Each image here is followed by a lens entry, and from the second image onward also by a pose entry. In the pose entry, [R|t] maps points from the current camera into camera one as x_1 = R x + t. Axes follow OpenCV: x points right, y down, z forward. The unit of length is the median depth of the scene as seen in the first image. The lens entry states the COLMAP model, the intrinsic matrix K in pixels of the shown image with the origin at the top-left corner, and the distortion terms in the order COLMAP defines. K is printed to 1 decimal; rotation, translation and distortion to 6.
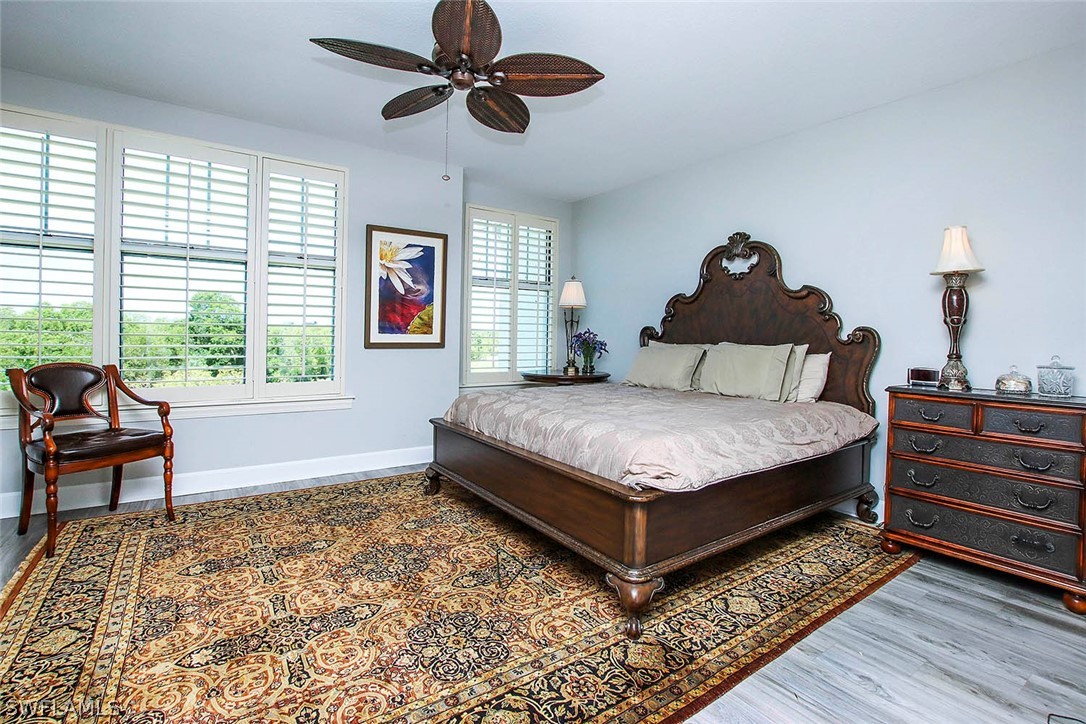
lens RADIAL K [[503.5, 0, 541.0], [0, 503.5, 351.1], [0, 0, 1]] dist [-0.024411, 0.003009]
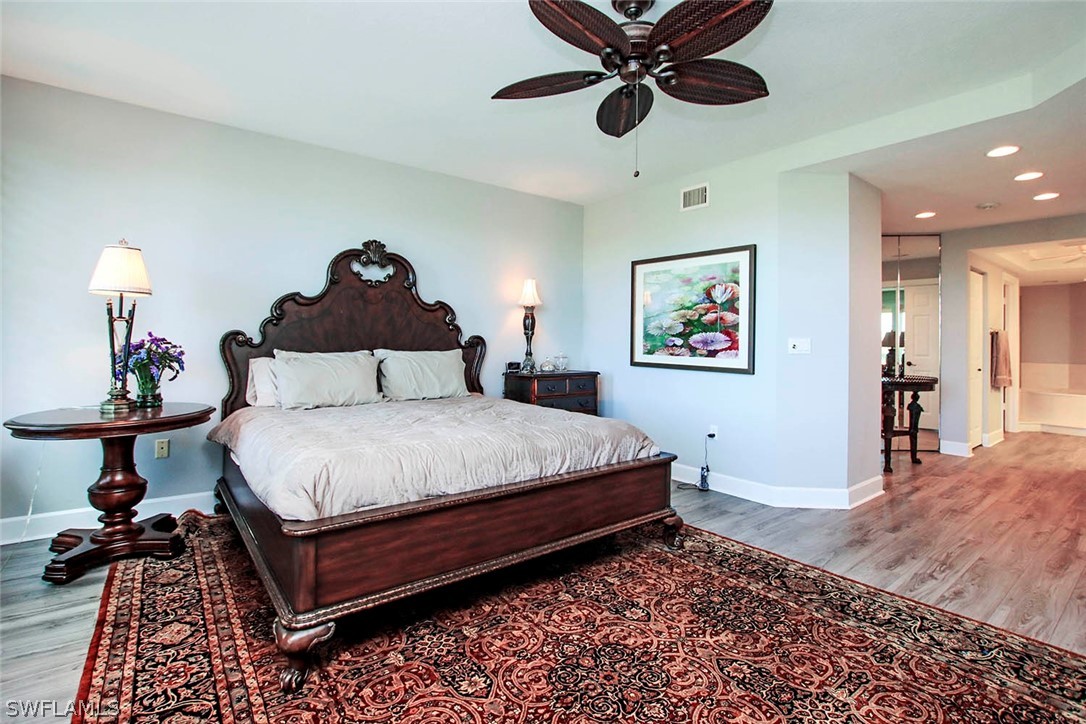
lens RADIAL K [[503.5, 0, 528.4], [0, 503.5, 348.3], [0, 0, 1]] dist [-0.024411, 0.003009]
pose [[-0.027021, -0.029992, 0.999185, -0.694821], [0.024369, 0.999233, 0.030652, -0.046546], [-0.999338, 0.025178, -0.026269, 0.791668]]
